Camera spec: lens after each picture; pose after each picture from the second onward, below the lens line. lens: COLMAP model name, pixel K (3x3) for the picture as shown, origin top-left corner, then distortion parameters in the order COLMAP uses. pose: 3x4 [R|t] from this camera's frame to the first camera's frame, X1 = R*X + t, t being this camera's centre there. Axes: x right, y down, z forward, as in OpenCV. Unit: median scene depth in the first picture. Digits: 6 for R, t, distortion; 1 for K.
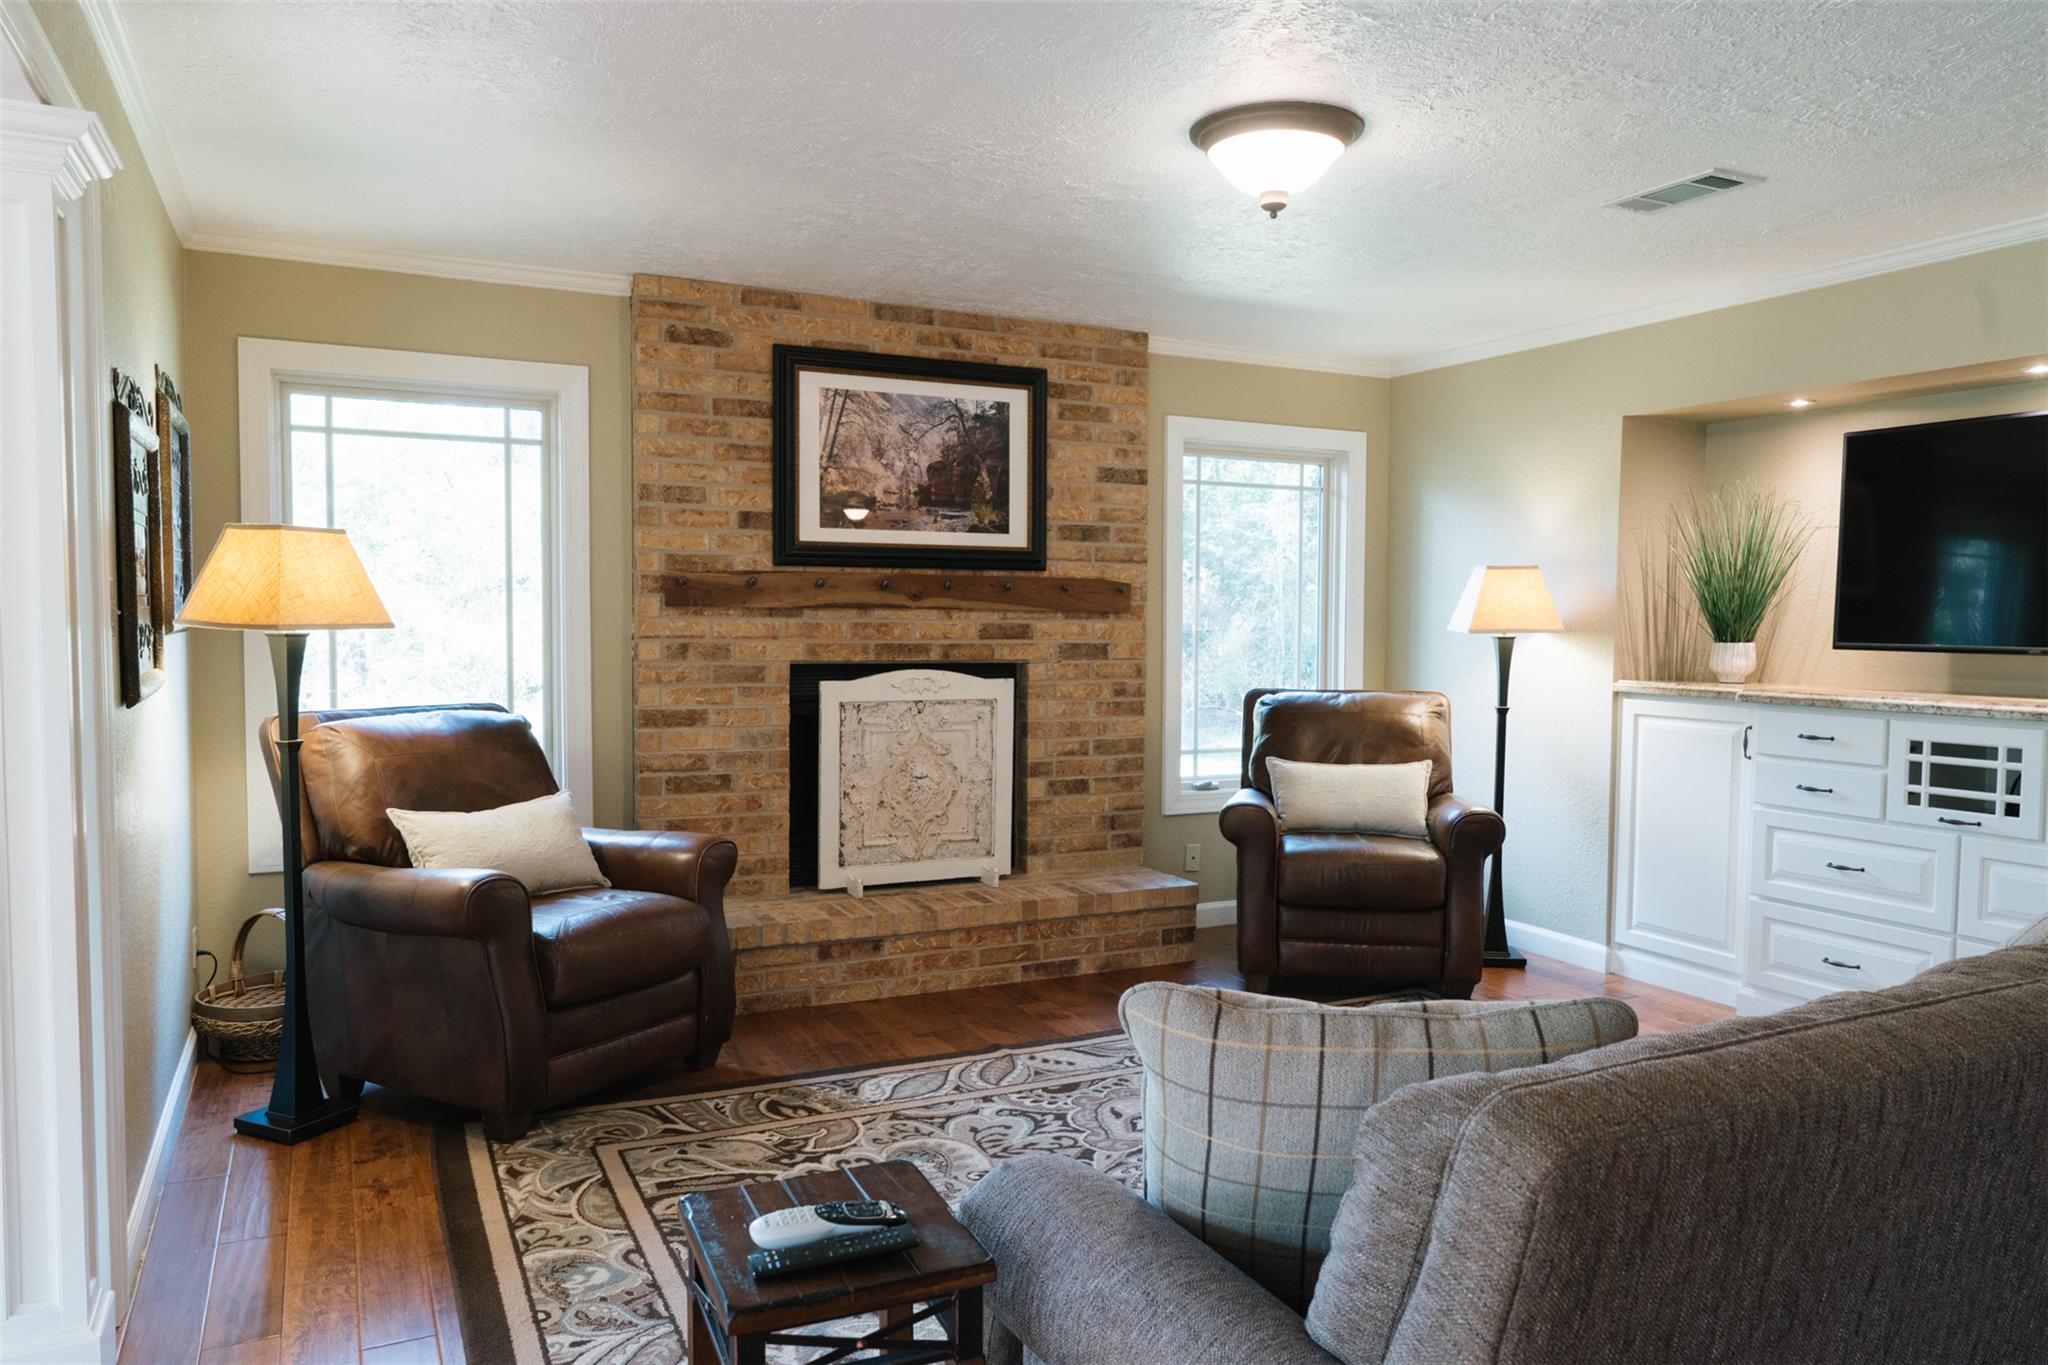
lens RADIAL K [[1379.1, 0, 1016.0], [0, 1379.1, 696.7], [0, 0, 1]] dist [-0.007260, 0.000180]
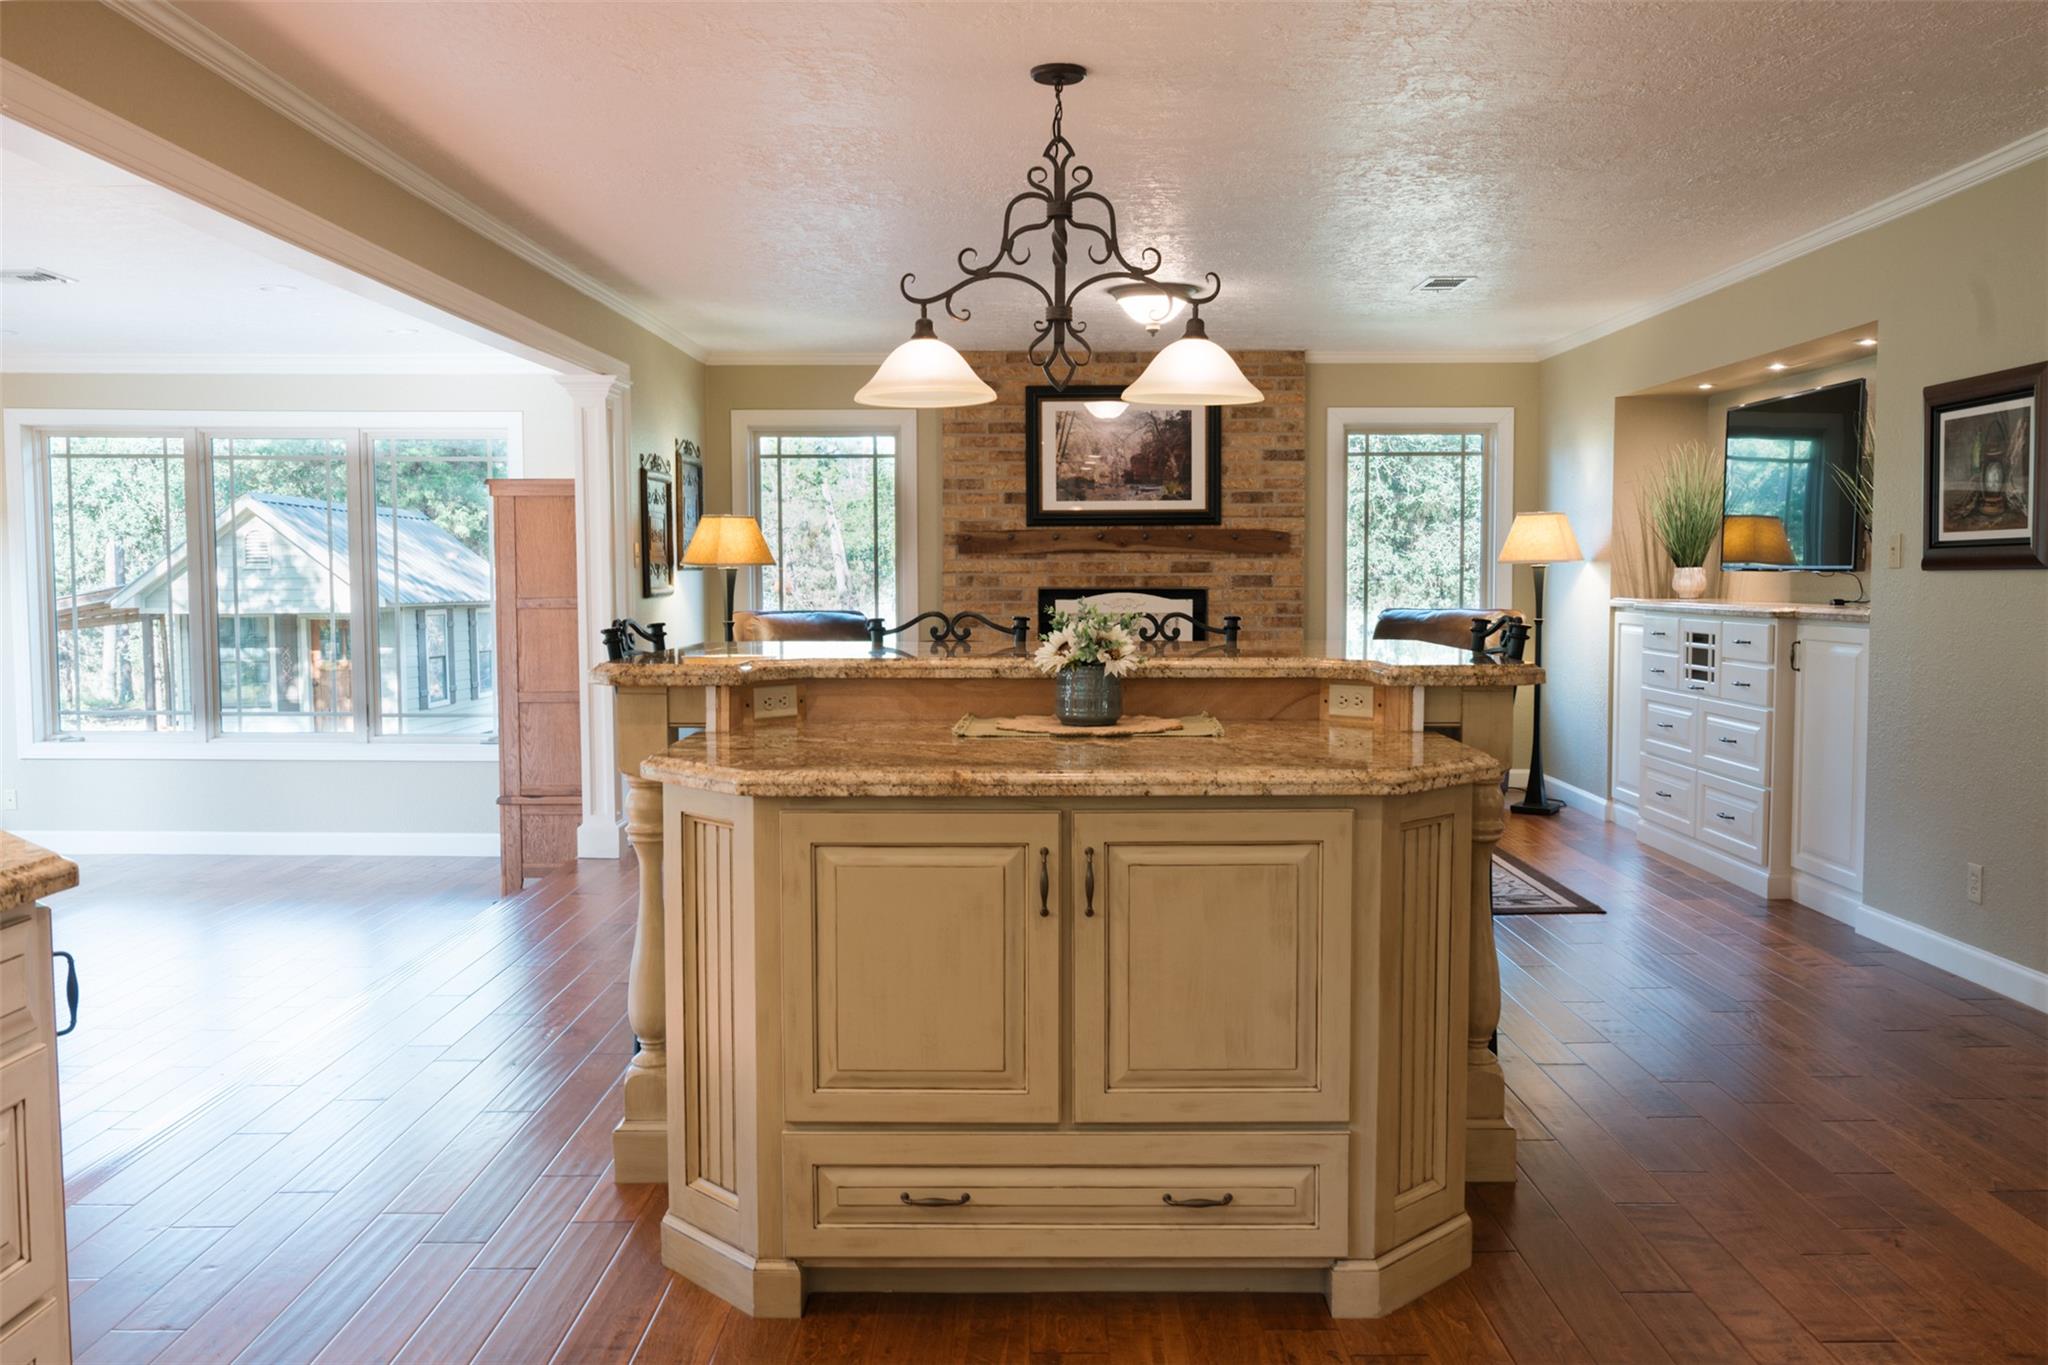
lens RADIAL K [[1664.1, 0, 1038.1], [0, 1664.1, 691.5], [0, 0, 1]] dist [0.053900, 0.012380]
pose [[0.899744, 0.021211, -0.435902, 0.644900], [-0.015049, 0.999732, 0.017583, 0.057846], [0.436158, -0.009261, 0.899823, -0.684826]]
